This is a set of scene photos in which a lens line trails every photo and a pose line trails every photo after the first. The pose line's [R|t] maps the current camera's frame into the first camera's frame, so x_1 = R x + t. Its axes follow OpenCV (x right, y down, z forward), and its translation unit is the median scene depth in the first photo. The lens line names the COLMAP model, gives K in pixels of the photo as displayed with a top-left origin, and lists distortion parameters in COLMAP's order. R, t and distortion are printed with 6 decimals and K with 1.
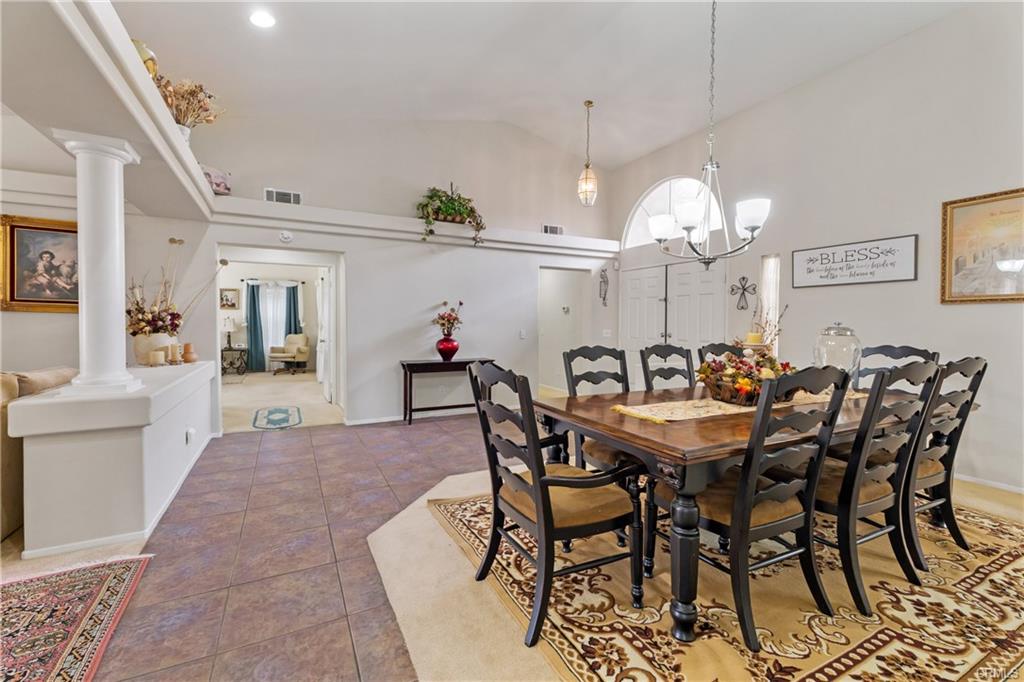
lens RADIAL K [[434.7, 0, 505.5], [0, 434.7, 324.7], [0, 0, 1]] dist [-0.000417, -0.000566]
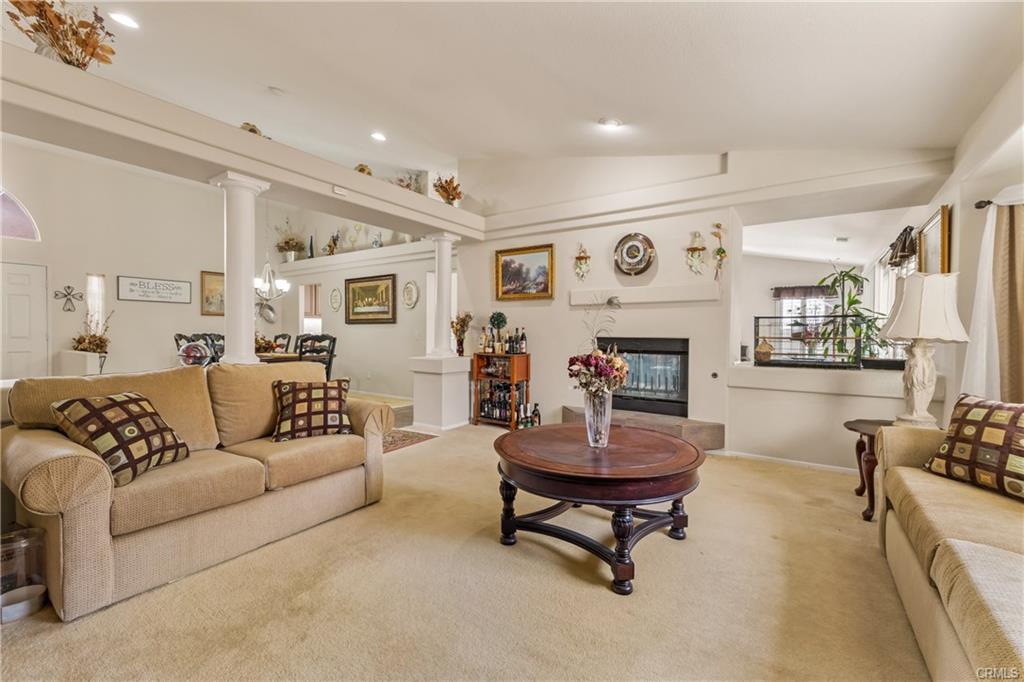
lens RADIAL K [[441.8, 0, 530.5], [0, 441.8, 340.5], [0, 0, 1]] dist [-0.001284, -0.000369]
pose [[-0.500308, -0.021352, 0.865584, -3.156598], [-0.003773, 0.999740, 0.022480, 0.042729], [-0.865839, 0.007981, -0.500259, 1.143991]]
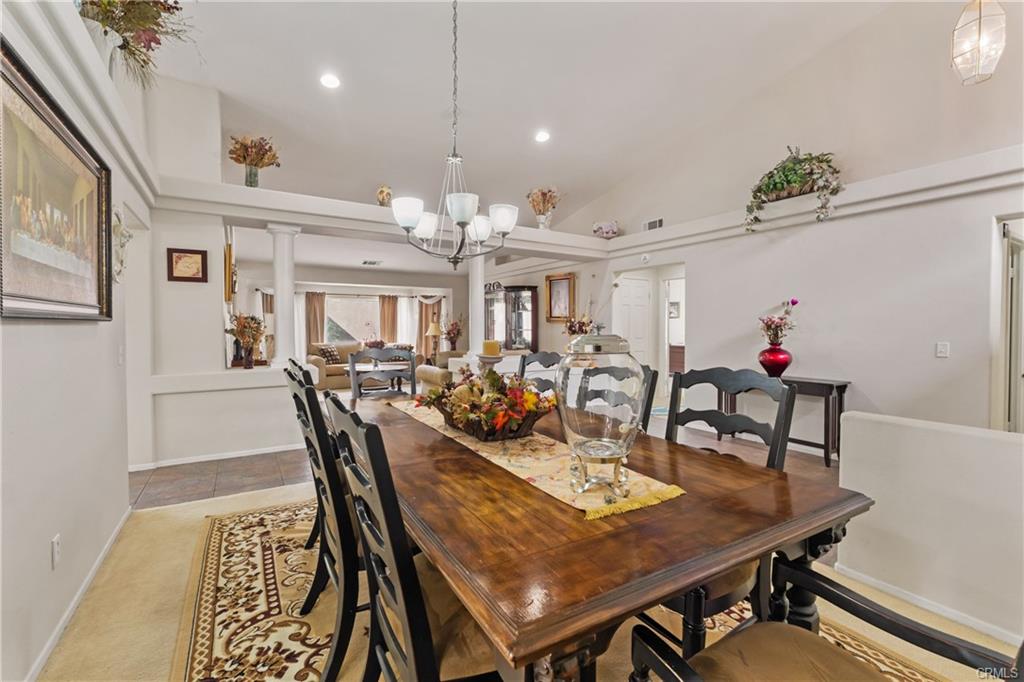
lens RADIAL K [[440.2, 0, 508.5], [0, 440.2, 331.3], [0, 0, 1]] dist [-0.000490, -0.000175]
pose [[0.087987, 0.004917, -0.996110, 1.661727], [-0.008399, 0.999956, 0.004194, 0.001109], [0.996086, 0.007998, 0.088024, 1.211362]]
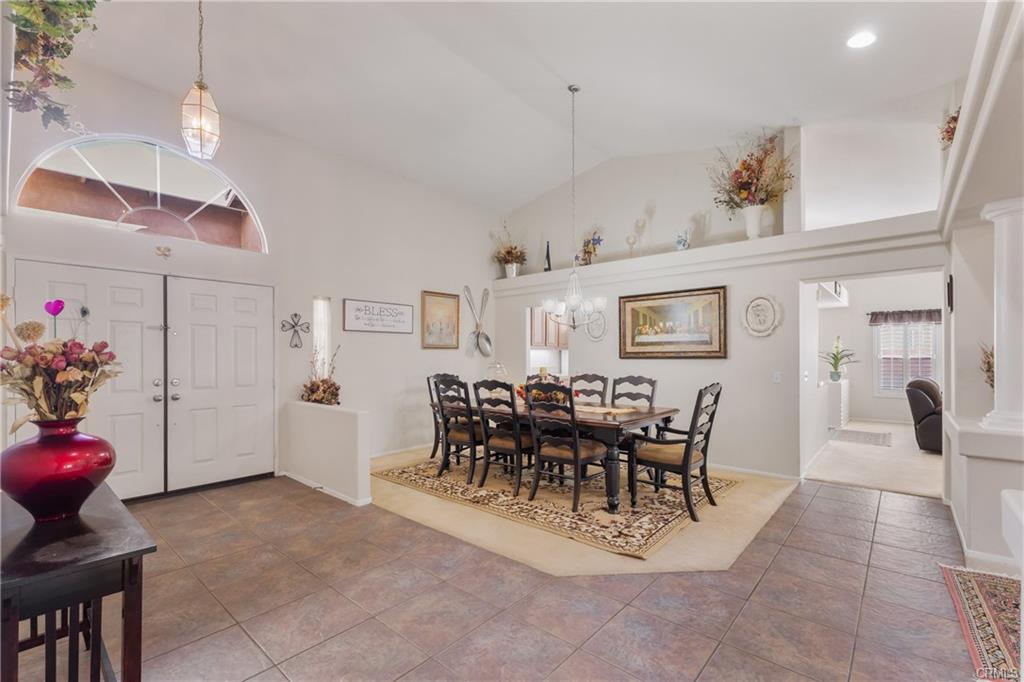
lens RADIAL K [[449.6, 0, 522.7], [0, 449.6, 357.4], [0, 0, 1]] dist [0.000869, 0.000531]
pose [[-0.389138, -0.005389, 0.921164, -1.368025], [0.007390, 0.999932, 0.008972, -0.046205], [-0.921150, 0.010299, -0.389071, 2.273136]]
